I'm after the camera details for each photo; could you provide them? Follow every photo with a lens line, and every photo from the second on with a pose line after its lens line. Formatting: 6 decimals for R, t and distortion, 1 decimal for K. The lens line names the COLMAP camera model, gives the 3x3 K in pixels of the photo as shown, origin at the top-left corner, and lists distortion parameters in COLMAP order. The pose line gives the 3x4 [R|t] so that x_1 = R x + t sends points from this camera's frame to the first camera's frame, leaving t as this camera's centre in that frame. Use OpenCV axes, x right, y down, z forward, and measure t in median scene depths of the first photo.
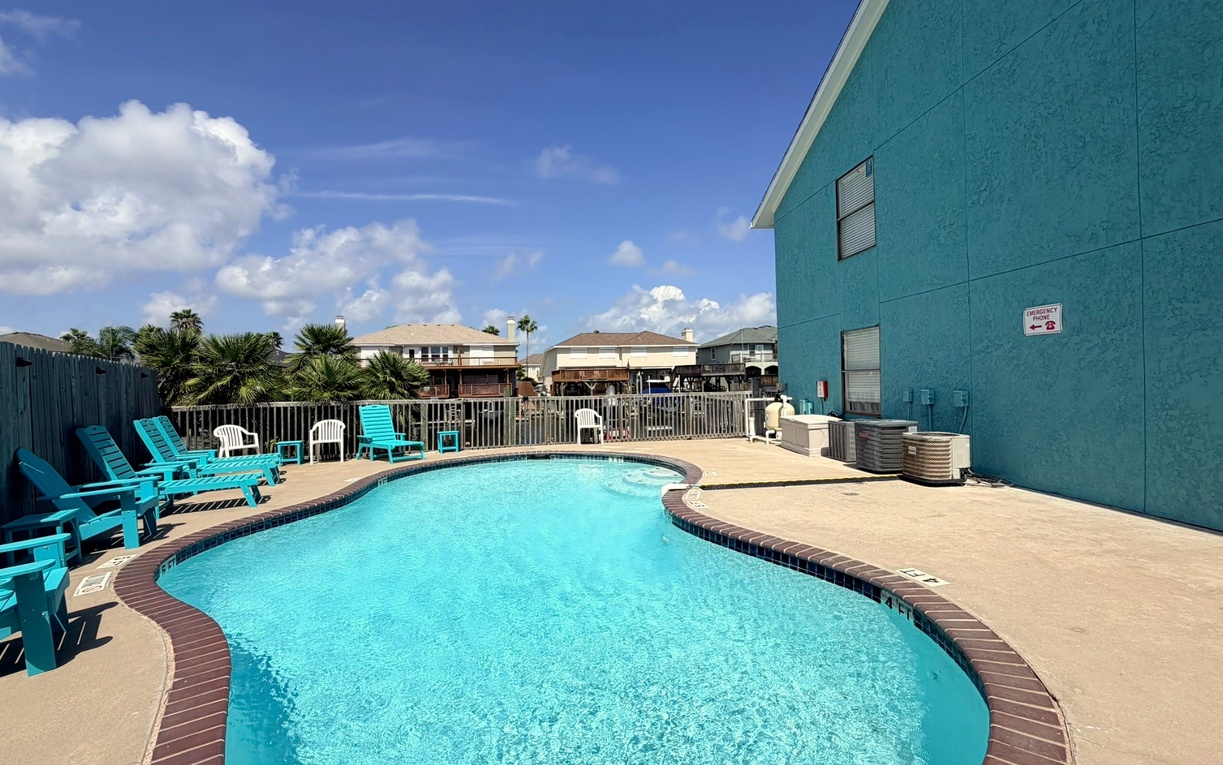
lens RADIAL K [[540.9, 0, 647.5], [0, 540.9, 386.9], [0, 0, 1]] dist [0.004018, 0.000559]
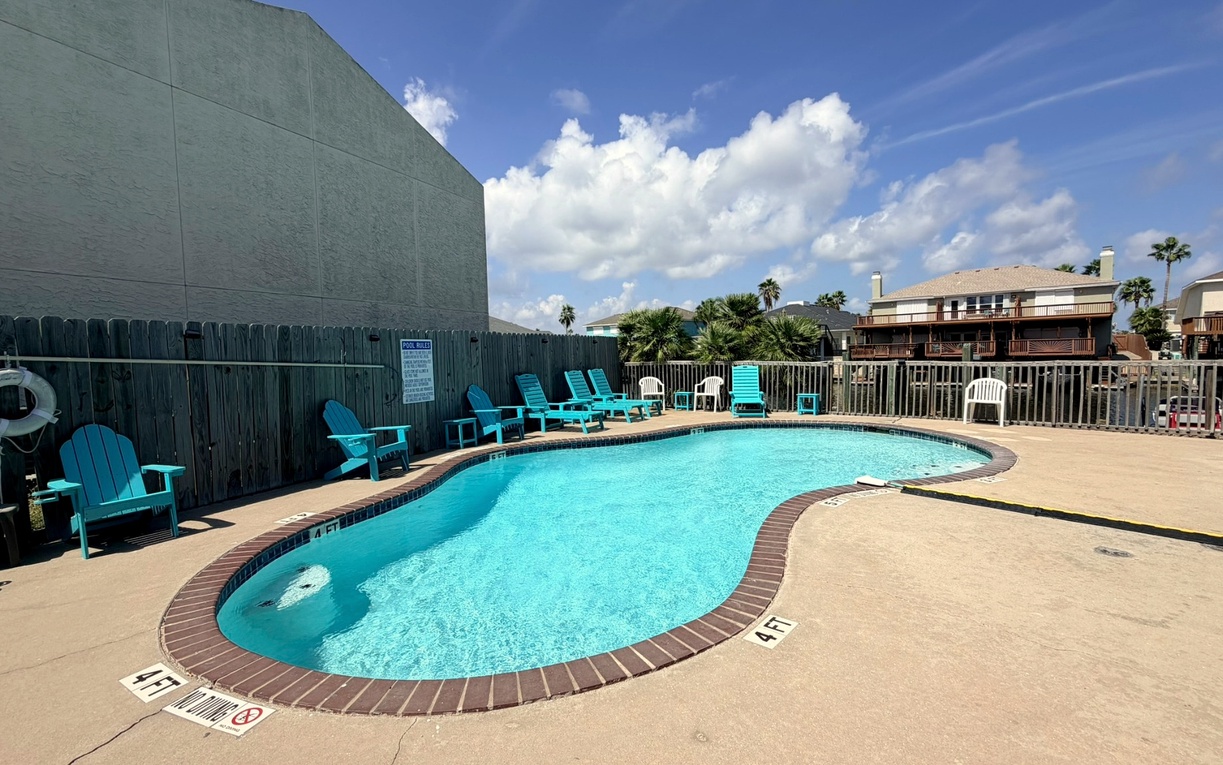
lens RADIAL K [[571.5, 0, 613.7], [0, 571.5, 368.2], [0, 0, 1]] dist [-0.001211, -0.000068]
pose [[0.524800, 0.035998, -0.850464, 0.294455], [0.003965, 0.998991, 0.044732, -0.011933], [0.851216, -0.026847, 0.524128, 0.118553]]
